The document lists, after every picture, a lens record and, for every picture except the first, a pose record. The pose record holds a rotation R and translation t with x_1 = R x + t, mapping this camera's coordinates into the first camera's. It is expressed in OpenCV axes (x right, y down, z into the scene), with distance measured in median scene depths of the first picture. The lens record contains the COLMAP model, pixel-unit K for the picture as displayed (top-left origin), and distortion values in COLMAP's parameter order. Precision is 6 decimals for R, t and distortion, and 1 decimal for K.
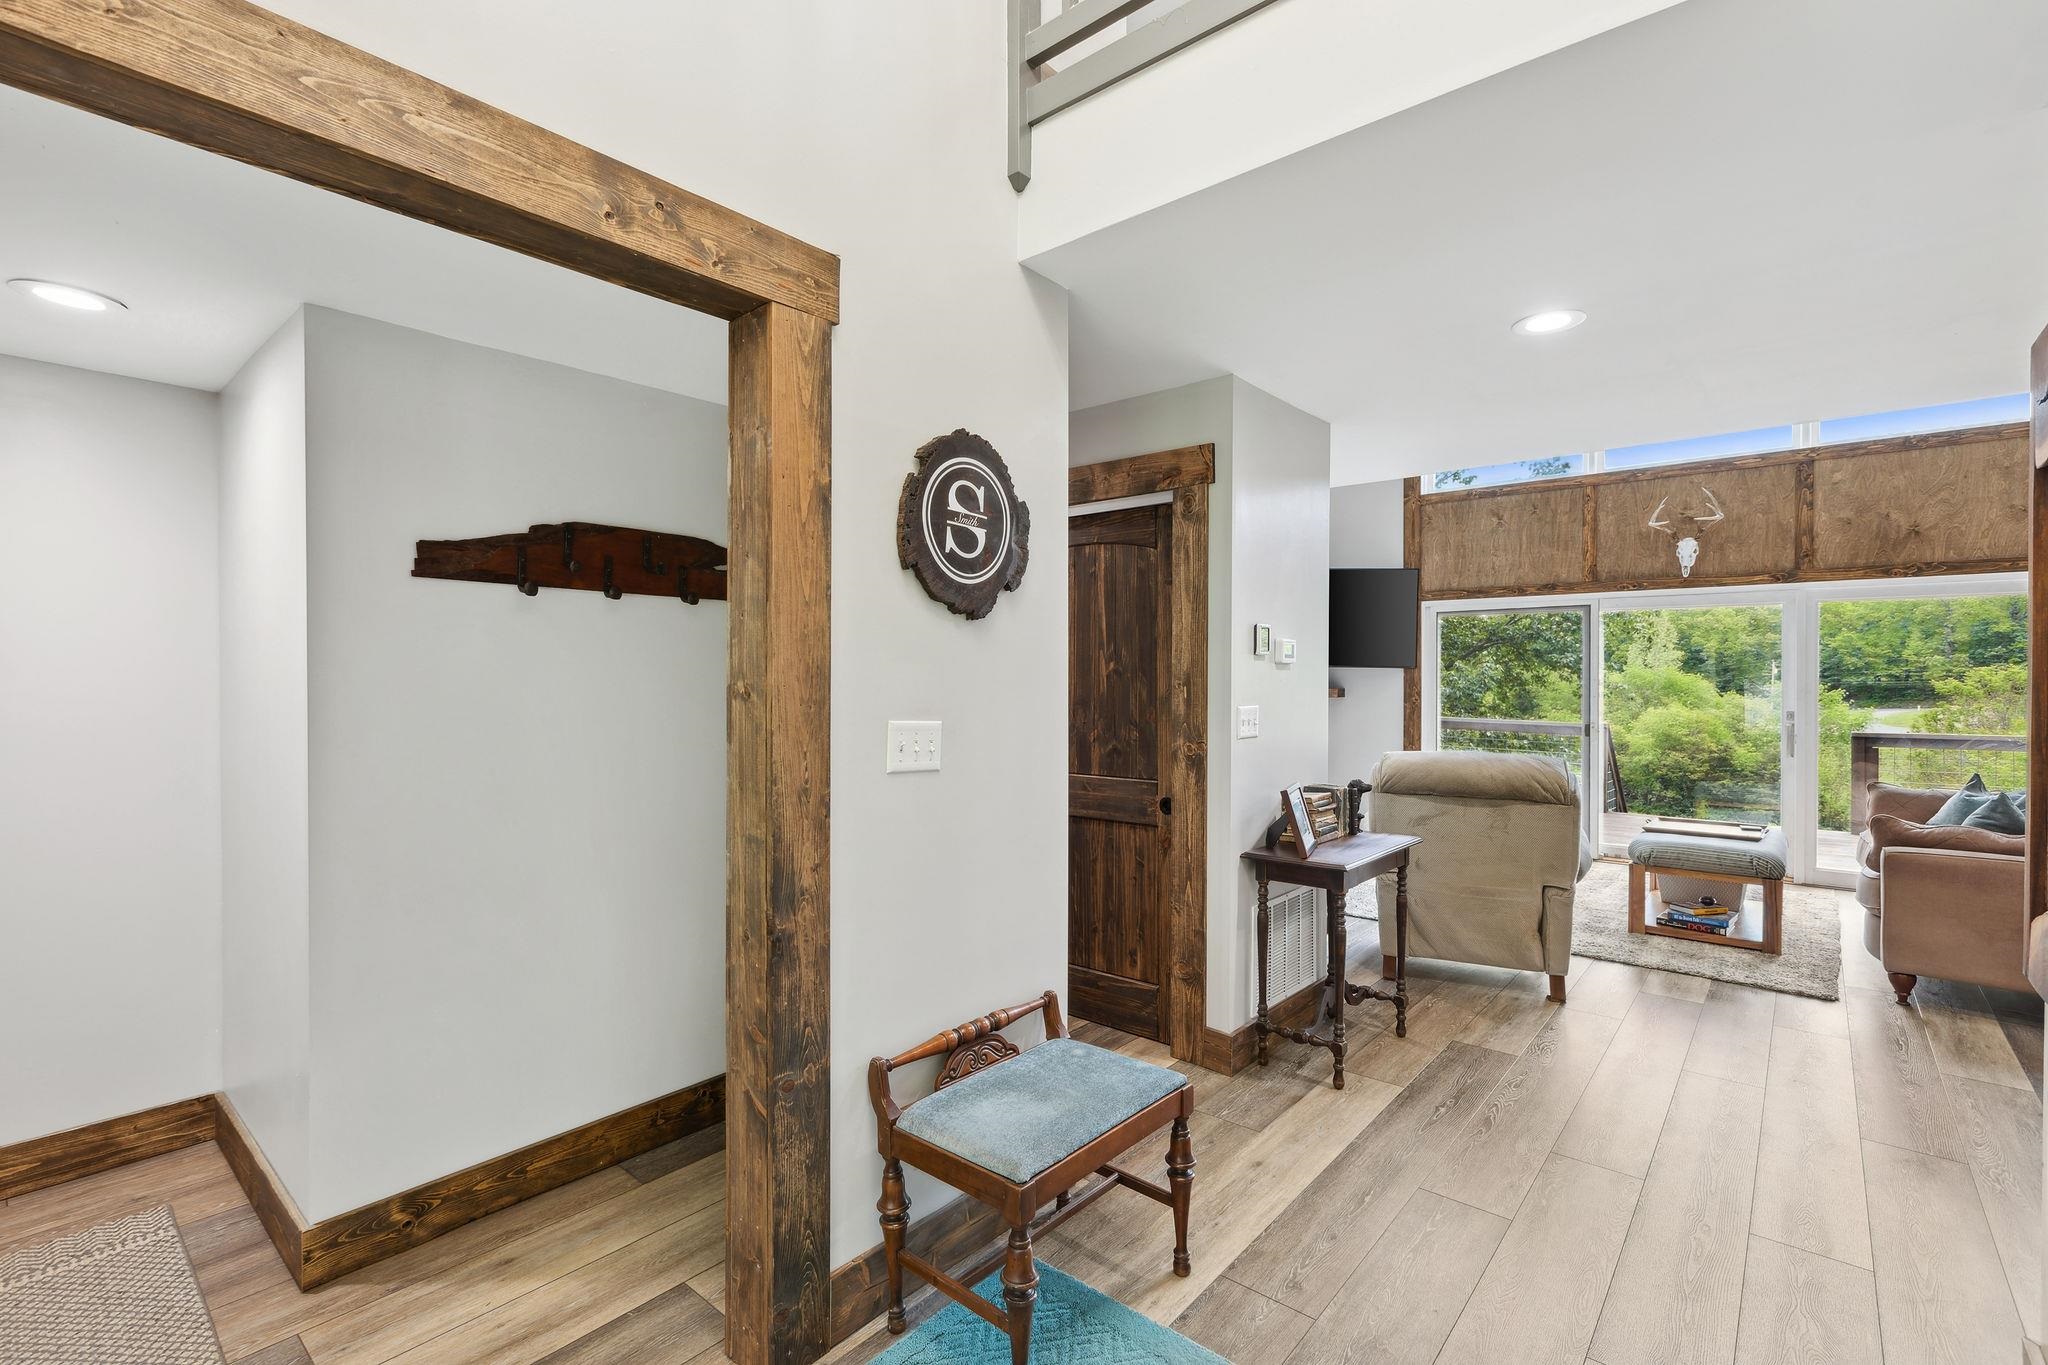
lens RADIAL K [[913.9, 0, 1012.2], [0, 913.9, 682.3], [0, 0, 1]] dist [0.016410, -0.010748]
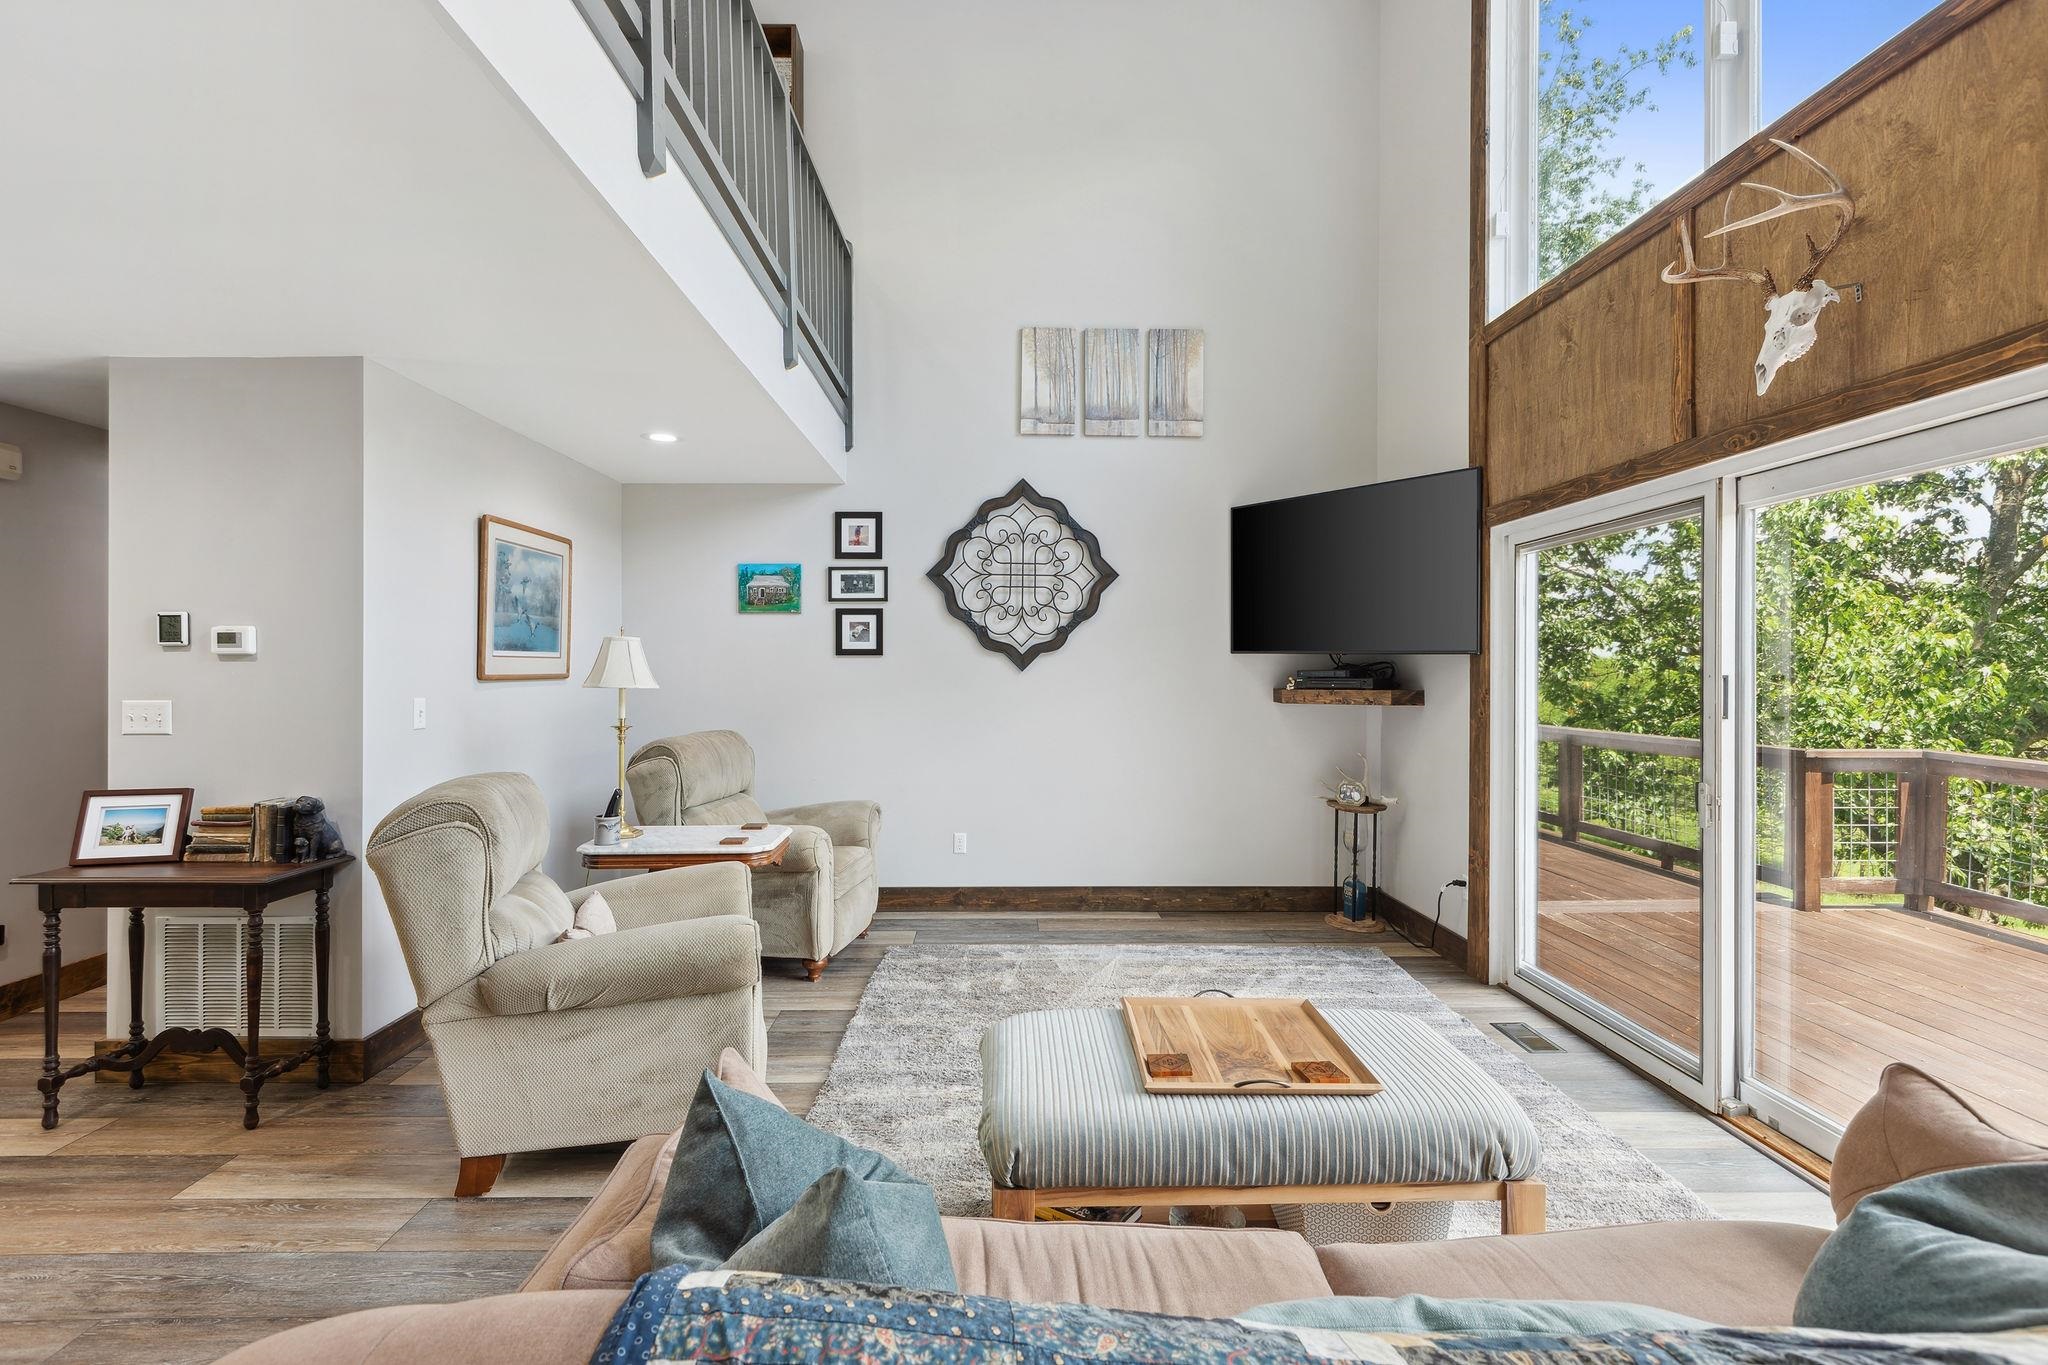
lens RADIAL K [[947.8, 0, 1011.7], [0, 947.8, 669.4], [0, 0, 1]] dist [0.002710, 0.000396]
pose [[0.663590, 0.001488, -0.748095, 0.840495], [-0.007973, 0.999955, -0.005083, -0.002349], [0.748054, 0.009337, 0.663572, 0.544920]]
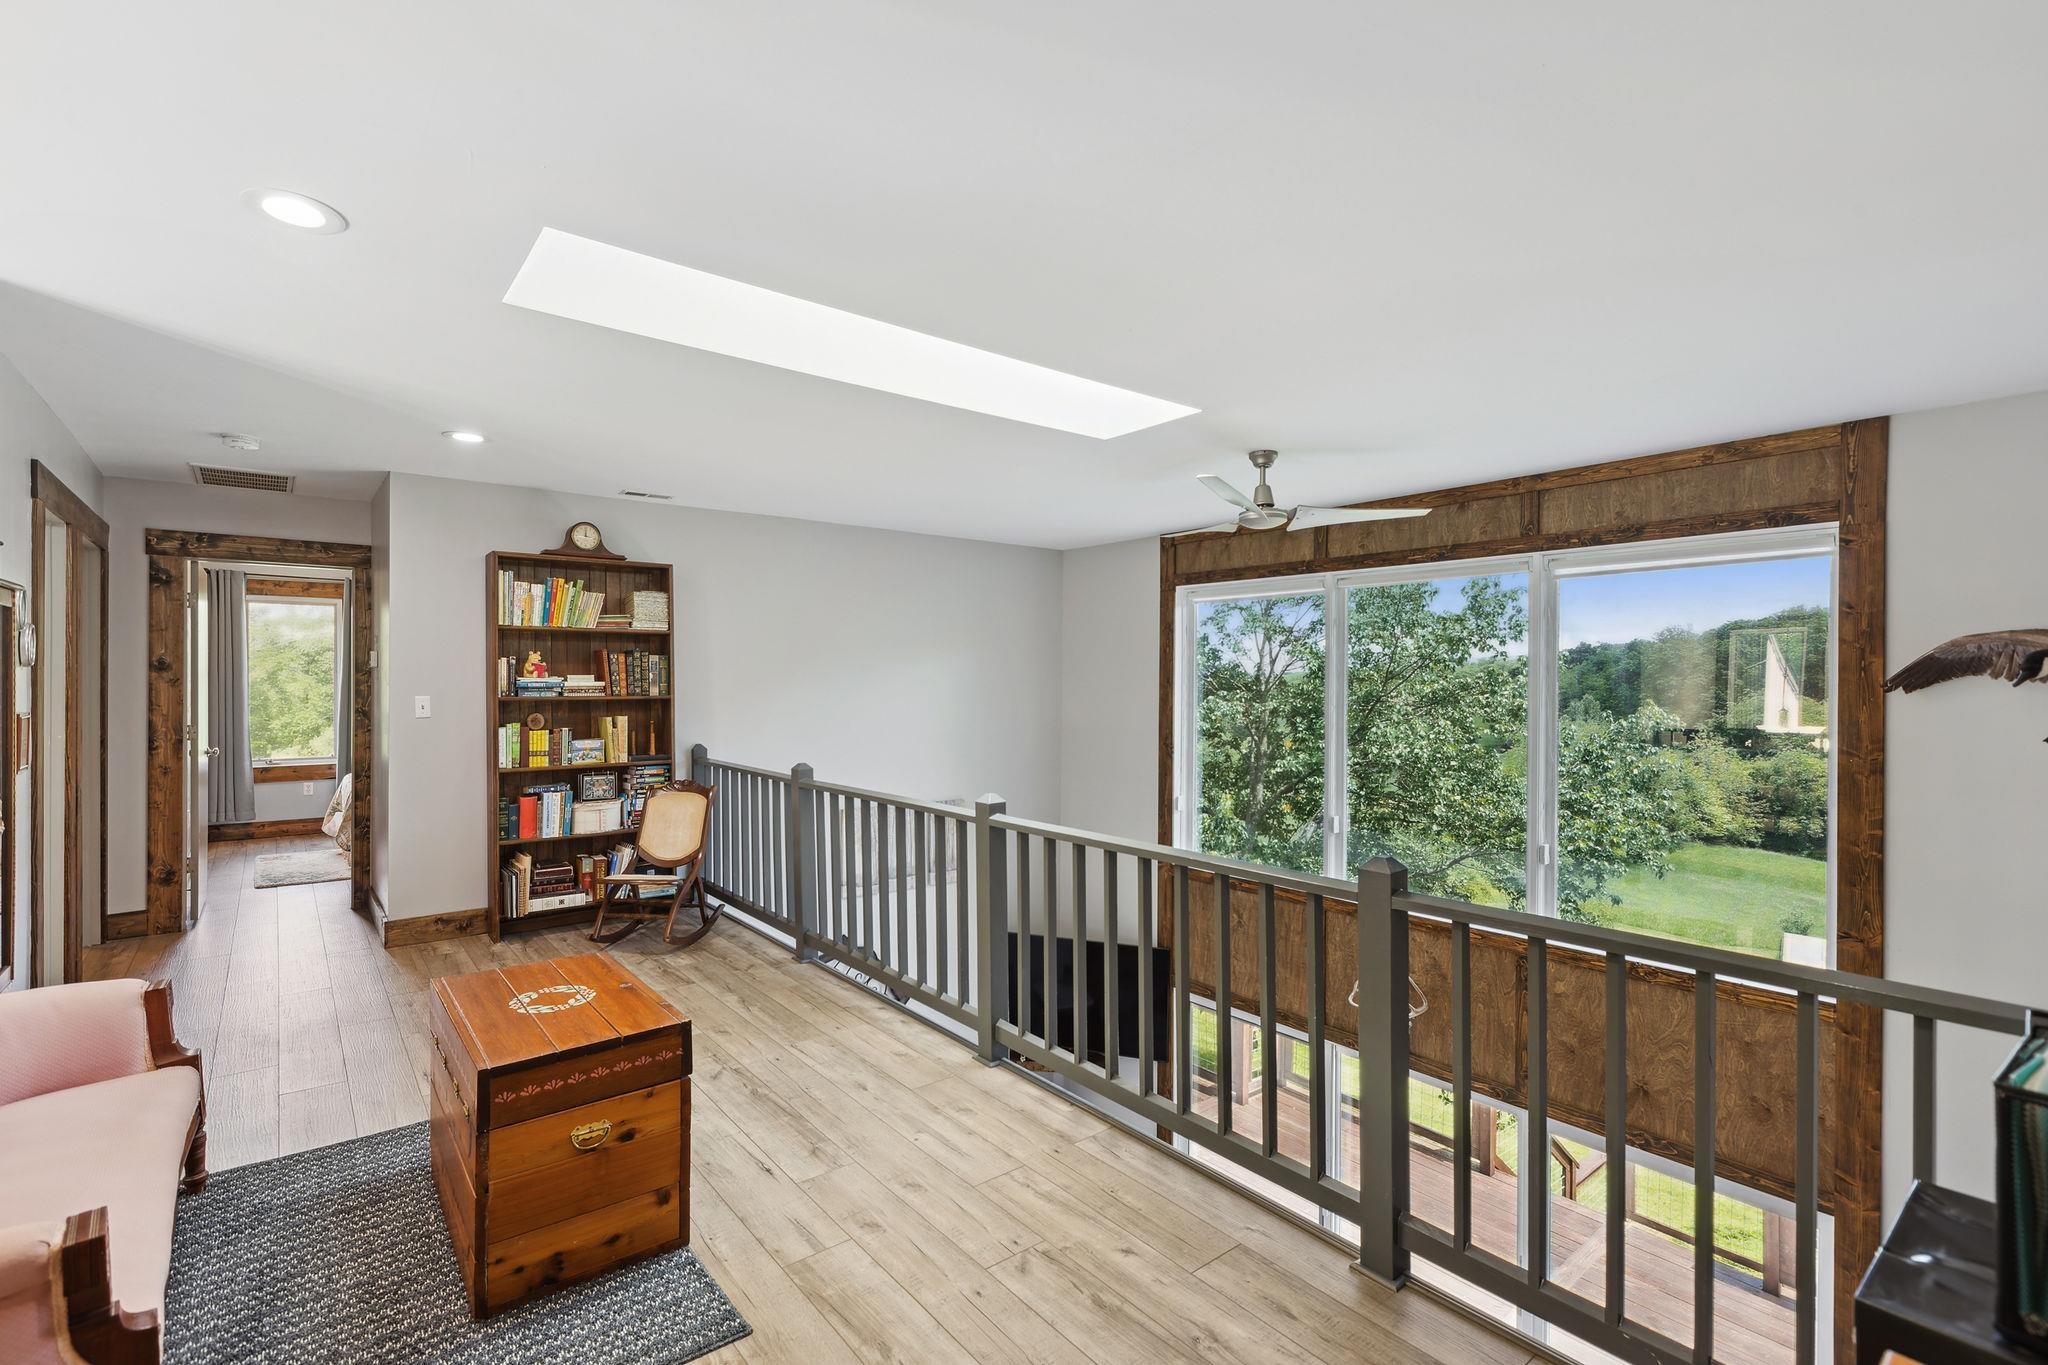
lens RADIAL K [[929.8, 0, 1017.2], [0, 929.8, 674.4], [0, 0, 1]] dist [-0.002815, -0.000660]
pose [[0.985180, 0.002167, -0.171512, 0.565117], [-0.003812, 0.999950, -0.009263, -0.464933], [0.171483, 0.009780, 0.985138, 0.145585]]
